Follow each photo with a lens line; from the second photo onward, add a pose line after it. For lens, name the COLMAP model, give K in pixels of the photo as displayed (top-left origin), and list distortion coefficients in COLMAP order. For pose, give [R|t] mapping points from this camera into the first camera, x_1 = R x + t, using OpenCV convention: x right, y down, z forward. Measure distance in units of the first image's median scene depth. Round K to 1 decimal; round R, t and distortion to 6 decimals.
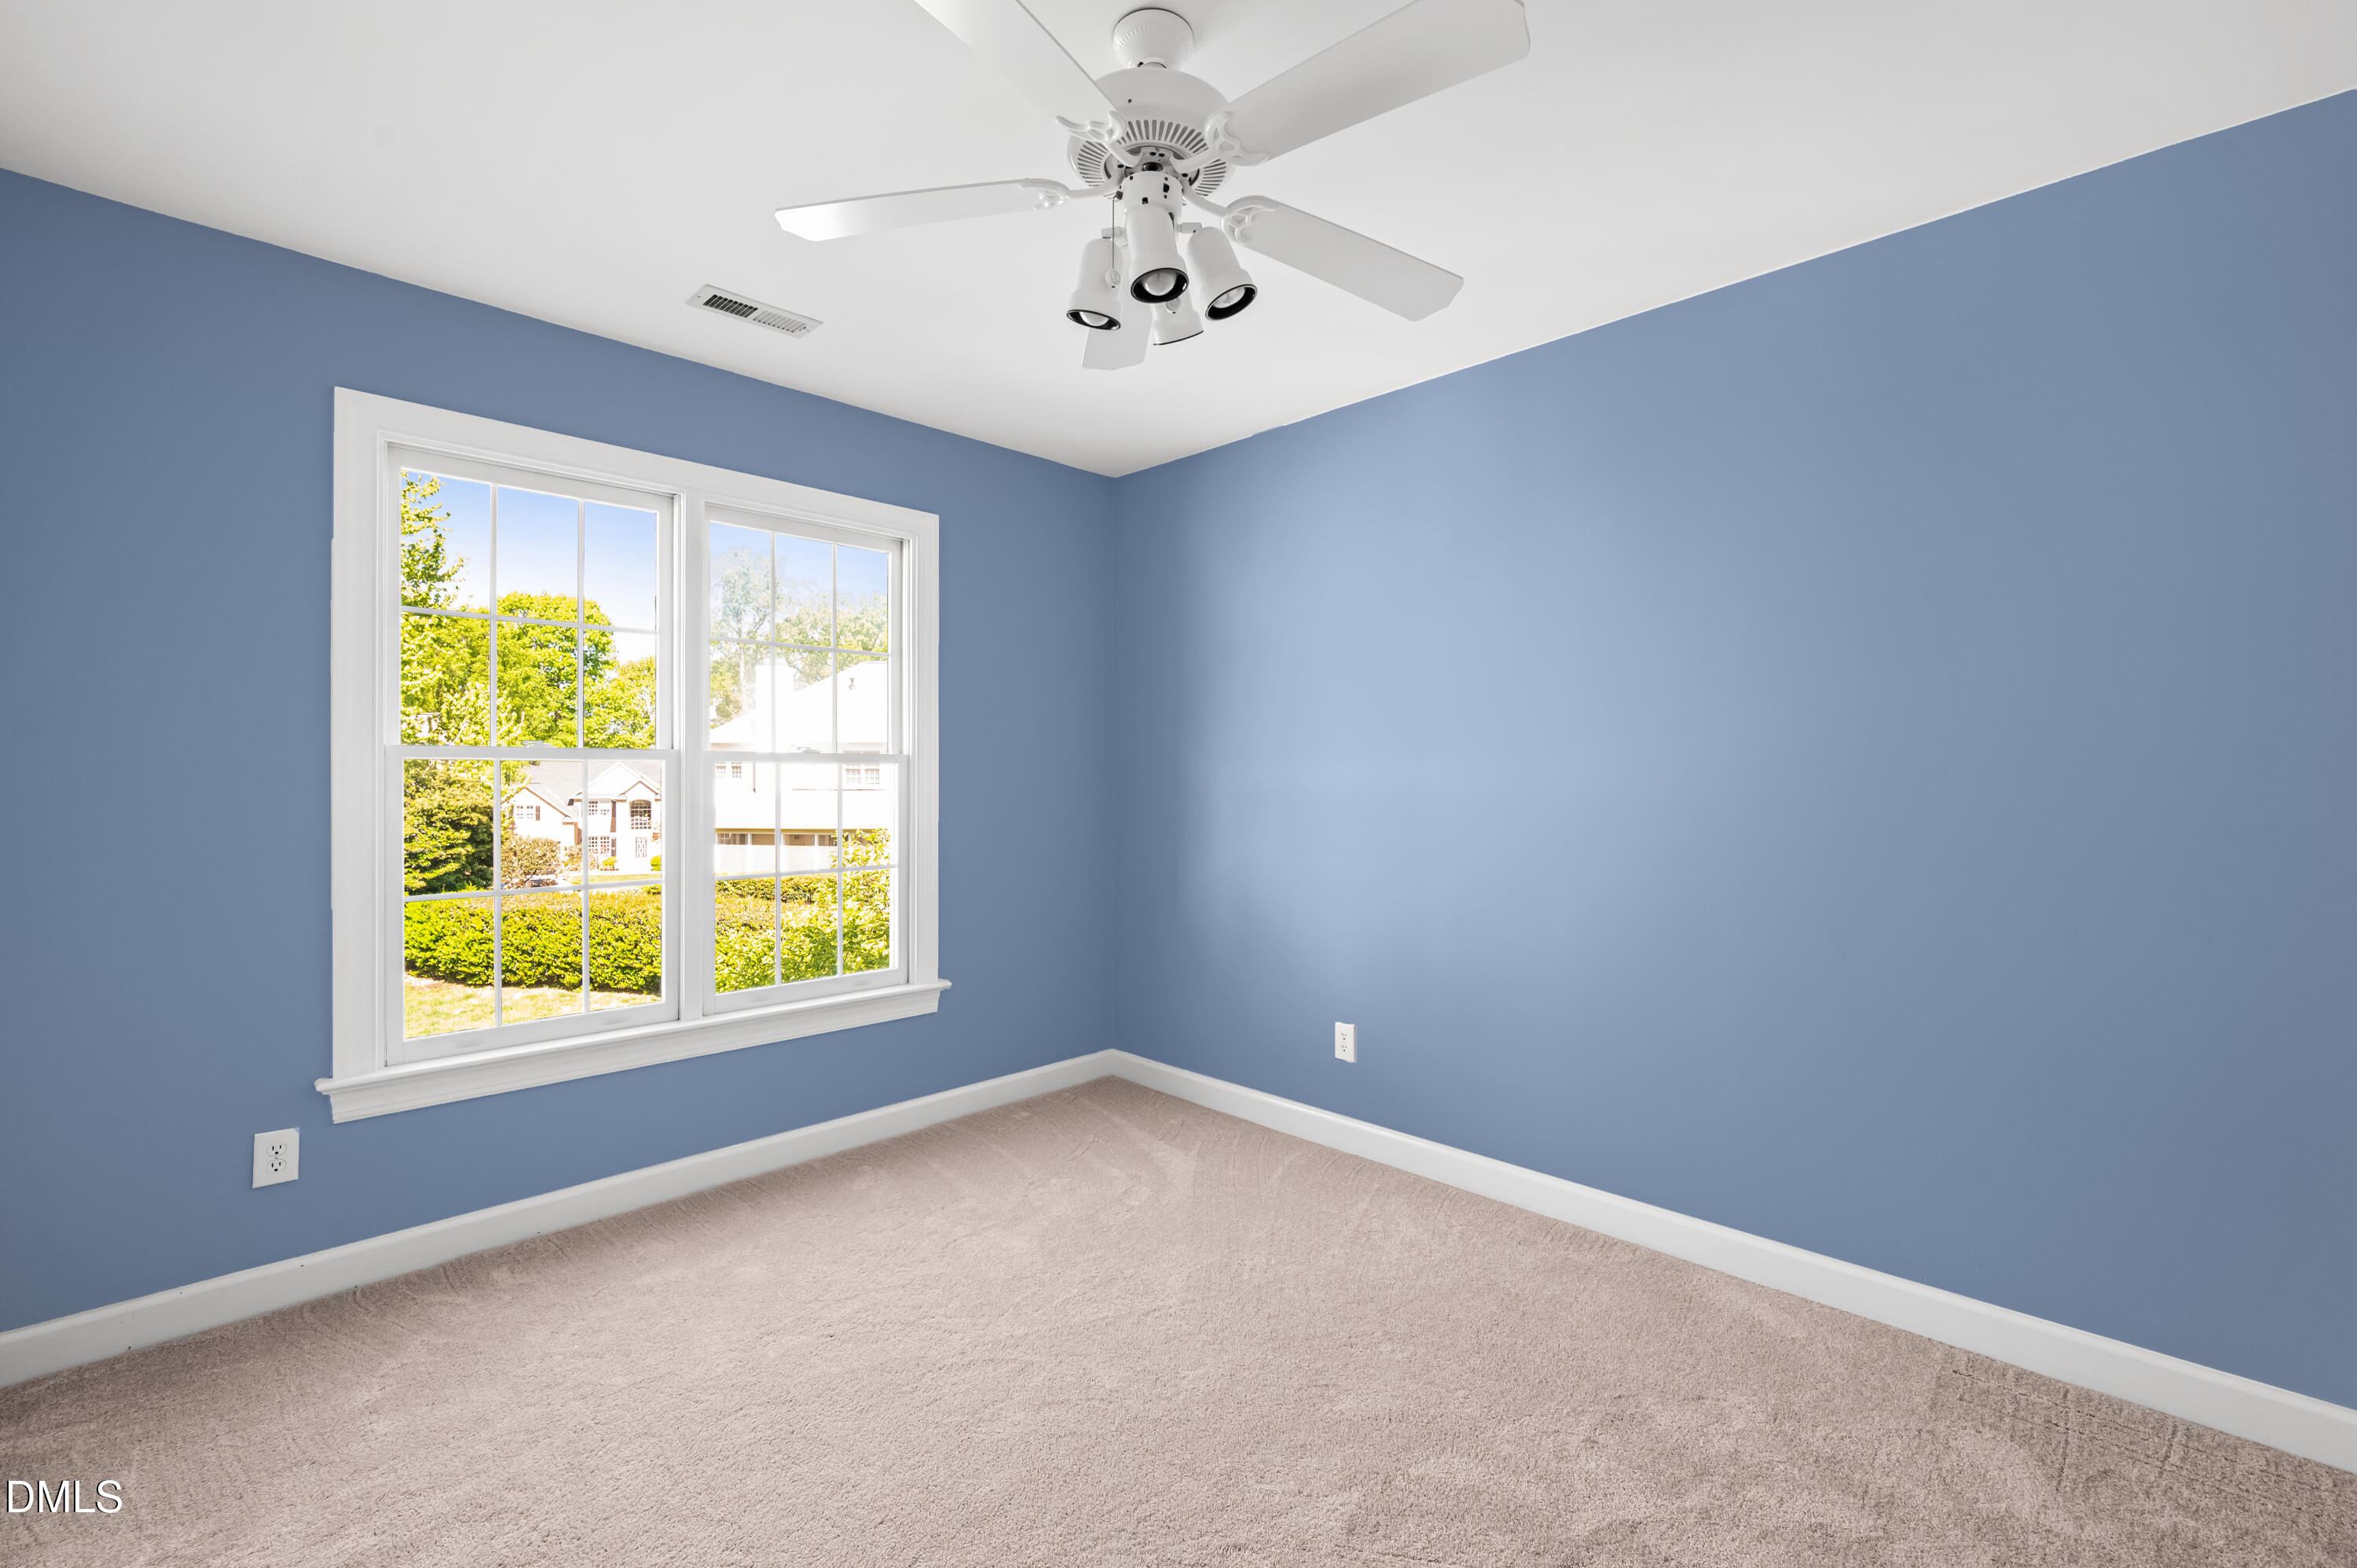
lens RADIAL K [[1003.6, 0, 1229.7], [0, 1003.6, 788.0], [0, 0, 1]] dist [0.002375, -0.000887]
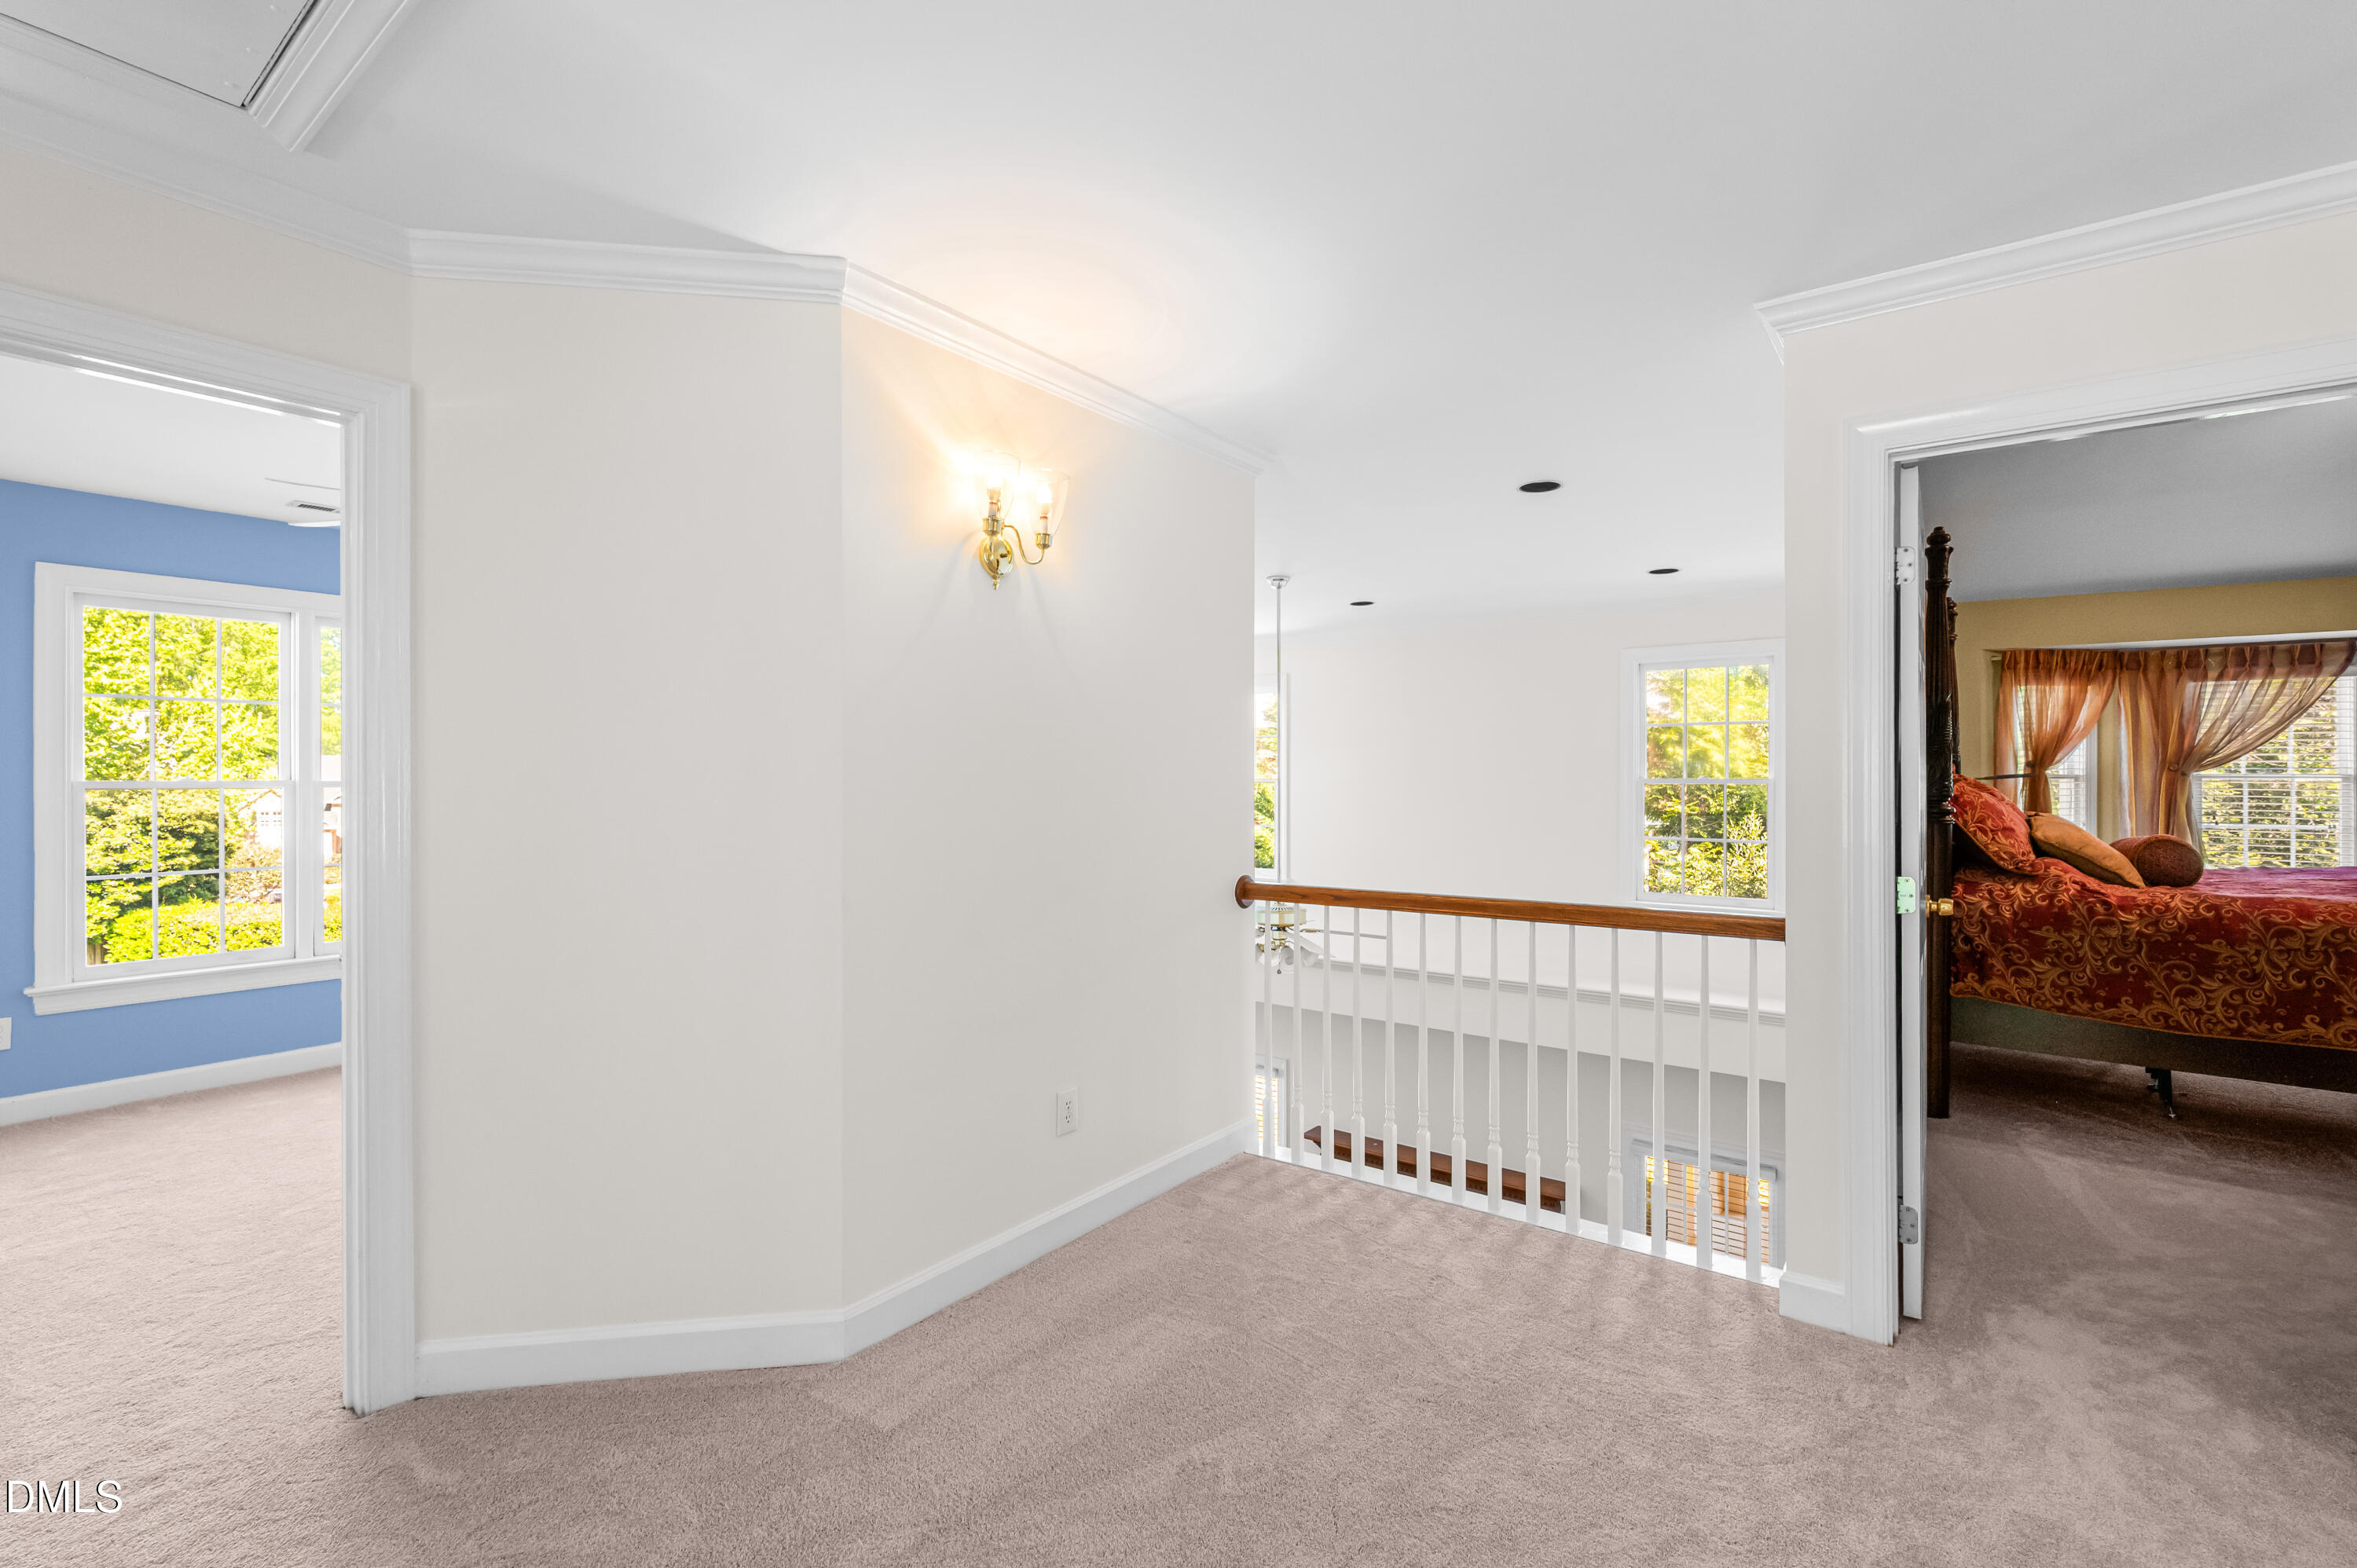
lens RADIAL K [[1003.6, 0, 1197.1], [0, 1003.6, 785.7], [0, 0, 1]] dist [0.002375, -0.000887]
pose [[0.991079, -0.003337, 0.133230, 0.183929], [0.003717, 0.999990, -0.002600, -0.006351], [-0.133220, 0.003072, 0.991082, -0.210229]]
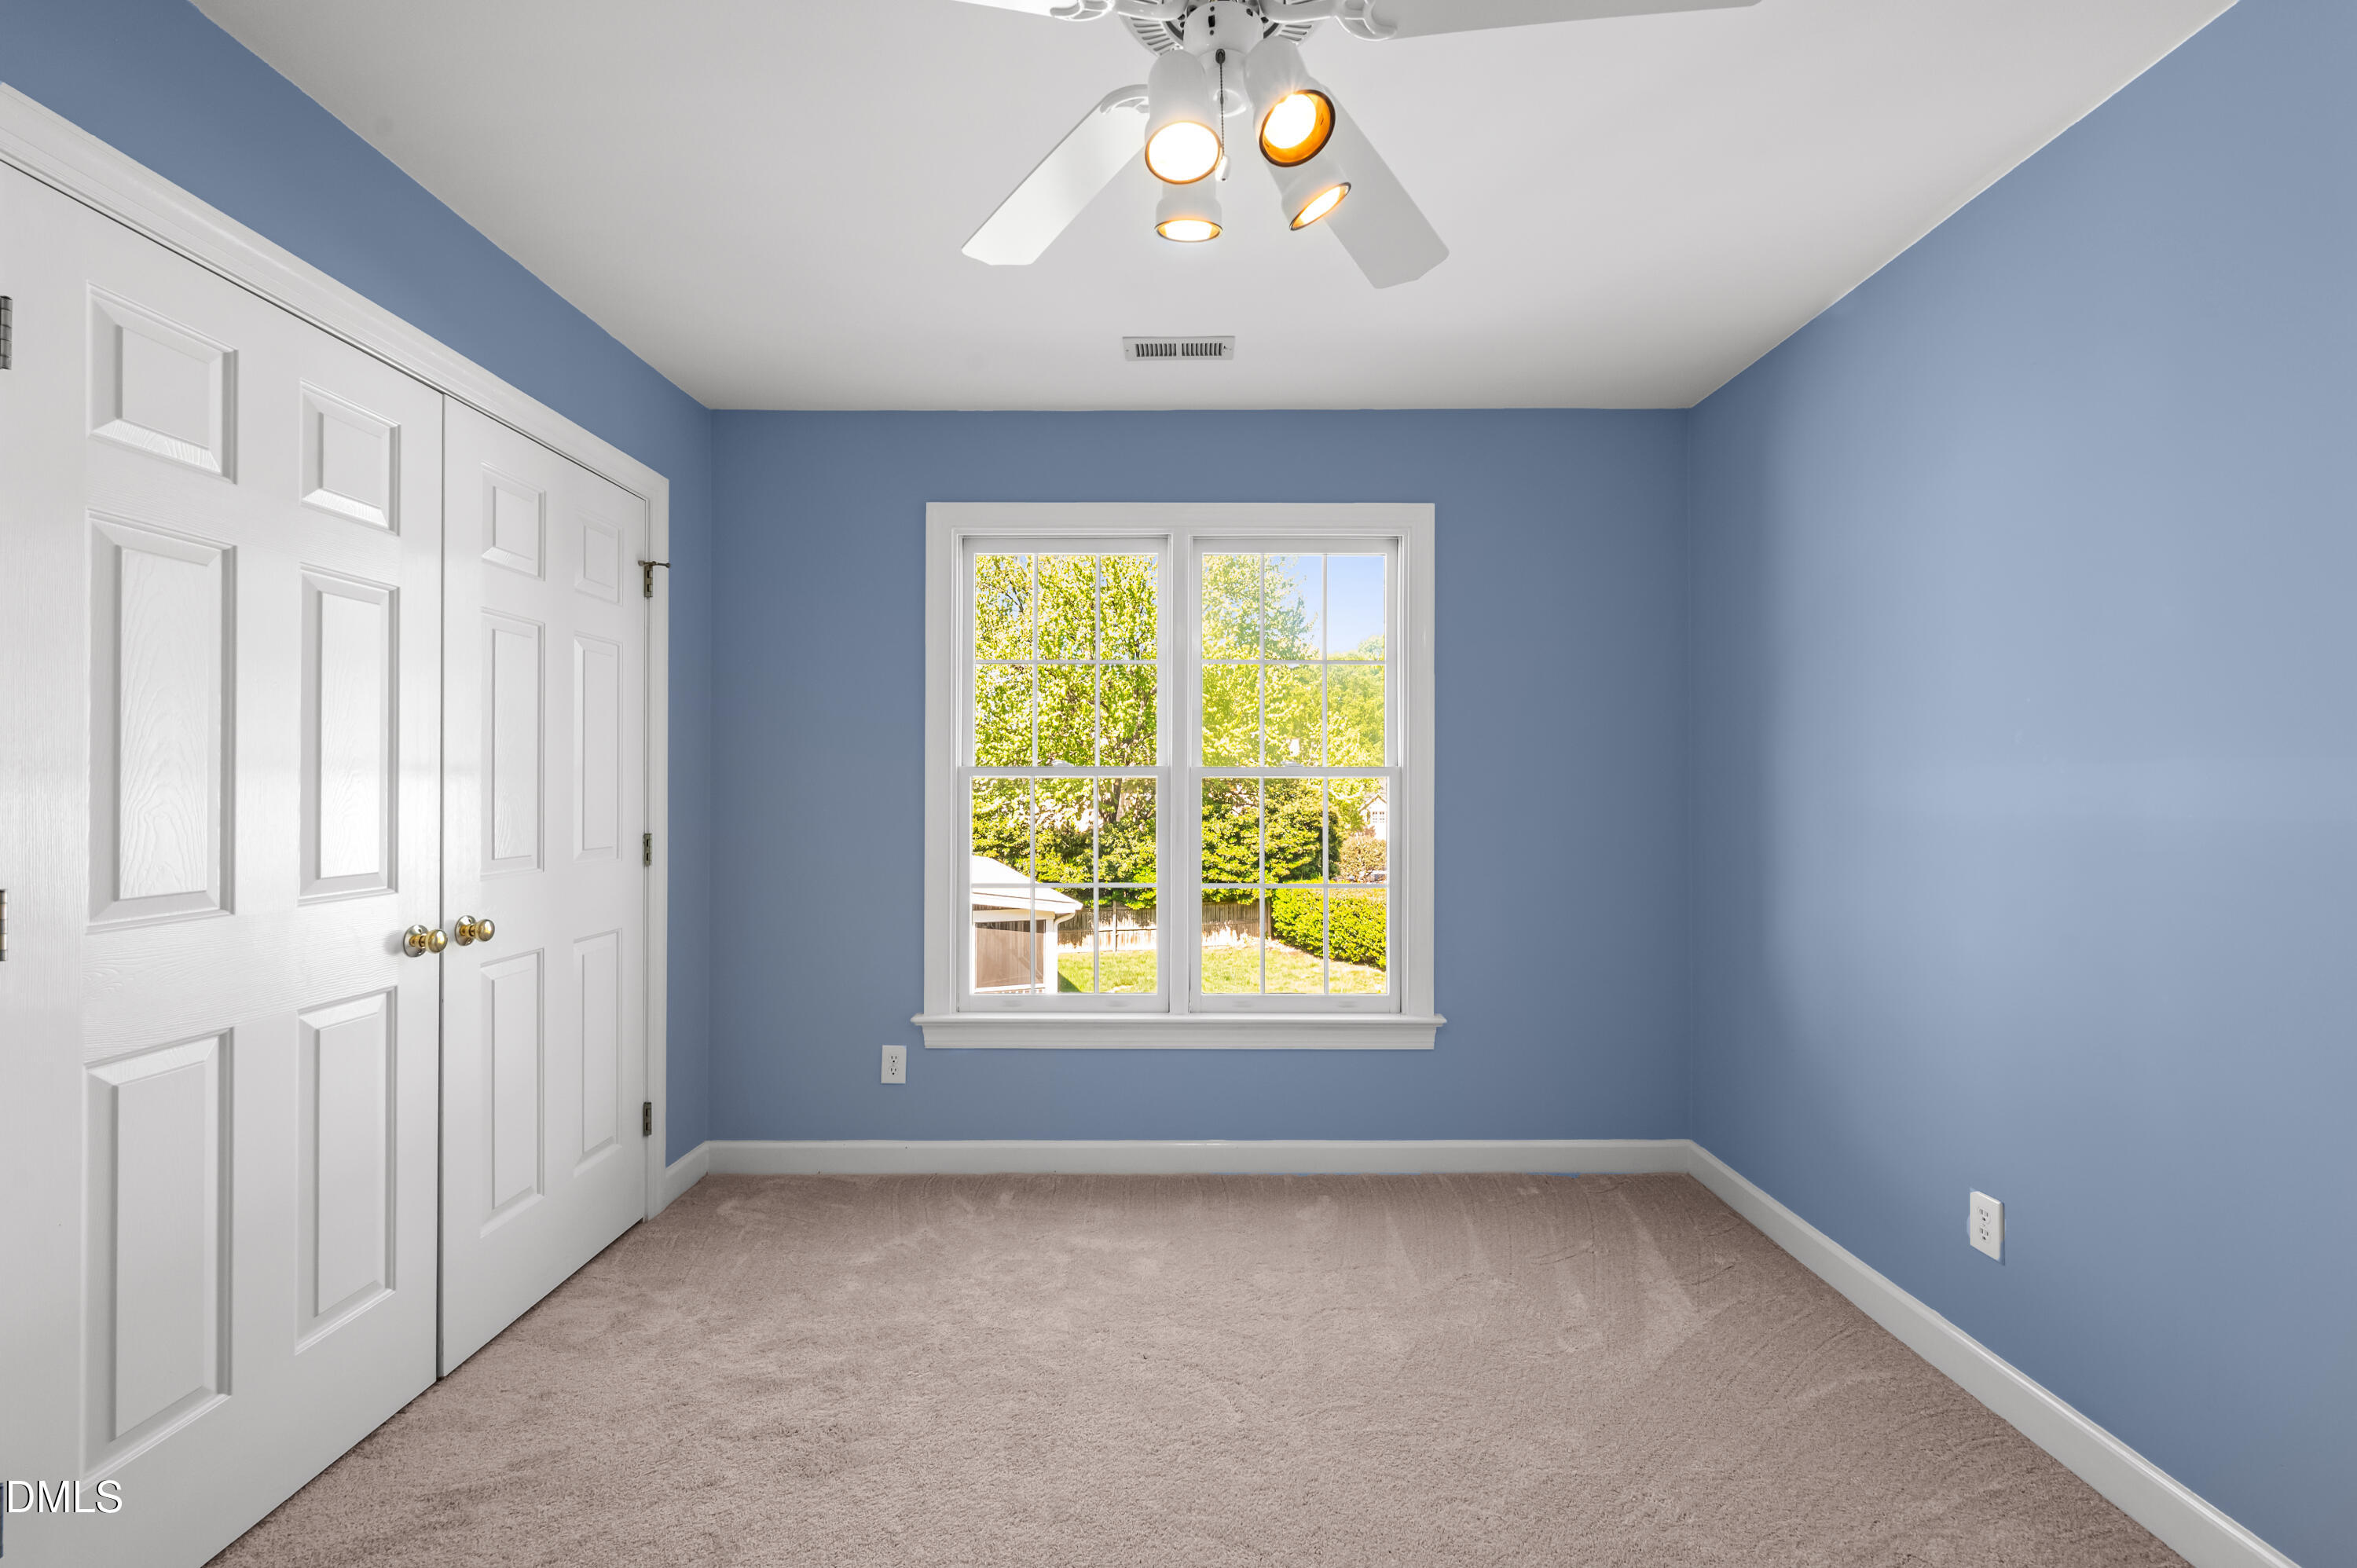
lens RADIAL K [[1003.6, 0, 1167.7], [0, 1003.6, 787.9], [0, 0, 1]] dist [0.002375, -0.000887]
pose [[0.685996, -0.001448, -0.727604, 0.076642], [-0.006202, 0.999950, -0.007837, -0.001686], [0.727579, 0.009889, 0.685952, 0.075314]]
